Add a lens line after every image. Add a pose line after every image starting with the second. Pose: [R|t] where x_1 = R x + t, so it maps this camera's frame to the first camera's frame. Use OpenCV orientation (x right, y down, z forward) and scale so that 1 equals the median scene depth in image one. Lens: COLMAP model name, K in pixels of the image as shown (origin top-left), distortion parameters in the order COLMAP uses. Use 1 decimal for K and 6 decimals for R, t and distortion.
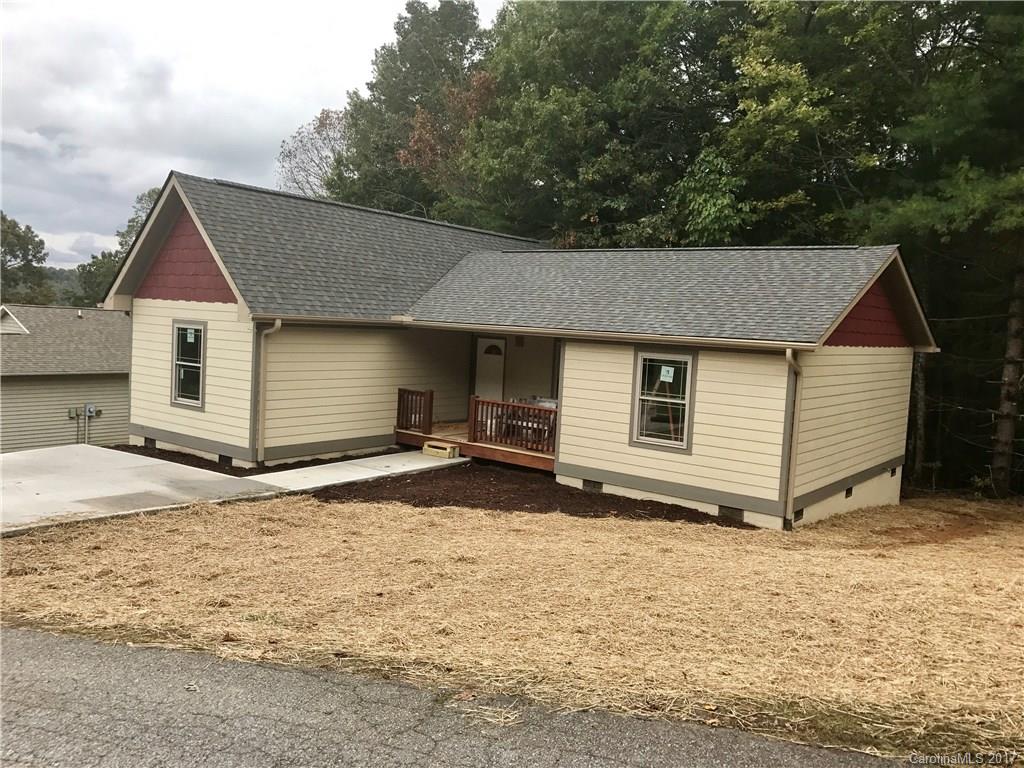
lens RADIAL K [[817.5, 0, 512.0], [0, 817.5, 384.0], [0, 0, 1]] dist [0.064079, -0.001972]
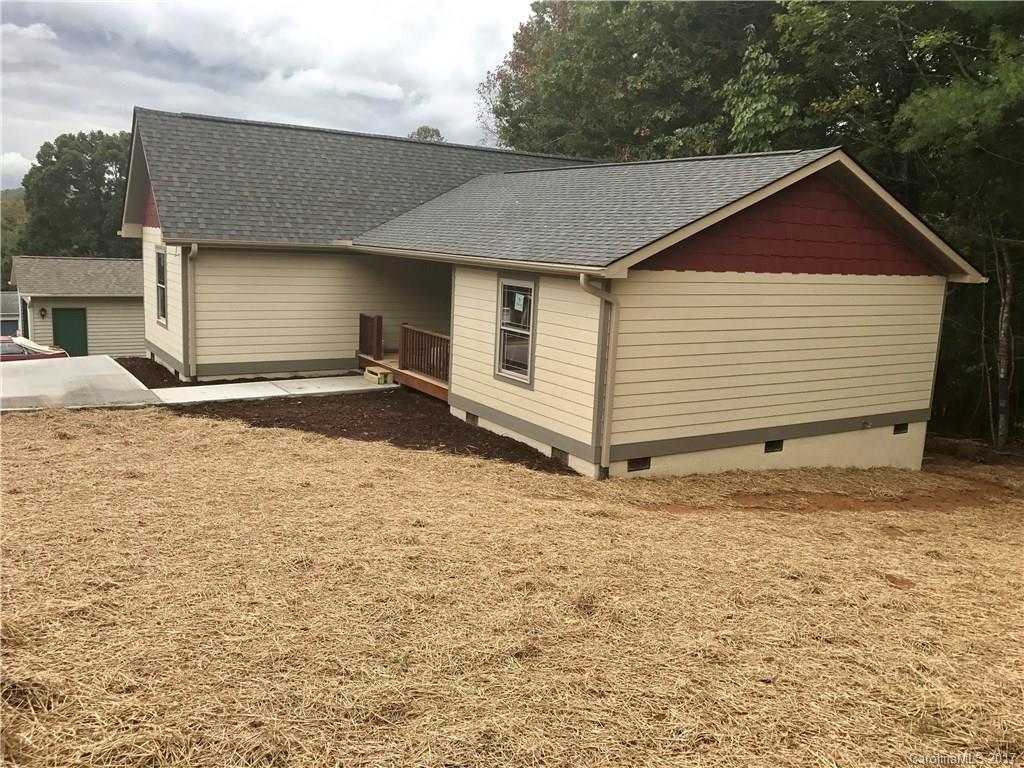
lens RADIAL K [[843.0, 0, 510.5], [0, 843.0, 366.3], [0, 0, 1]] dist [0.065023, -0.092953]
pose [[0.942313, 0.043731, -0.331865, 0.457542], [-0.023912, 0.997691, 0.063573, -0.000260], [0.333879, -0.051970, 0.941182, 0.093395]]
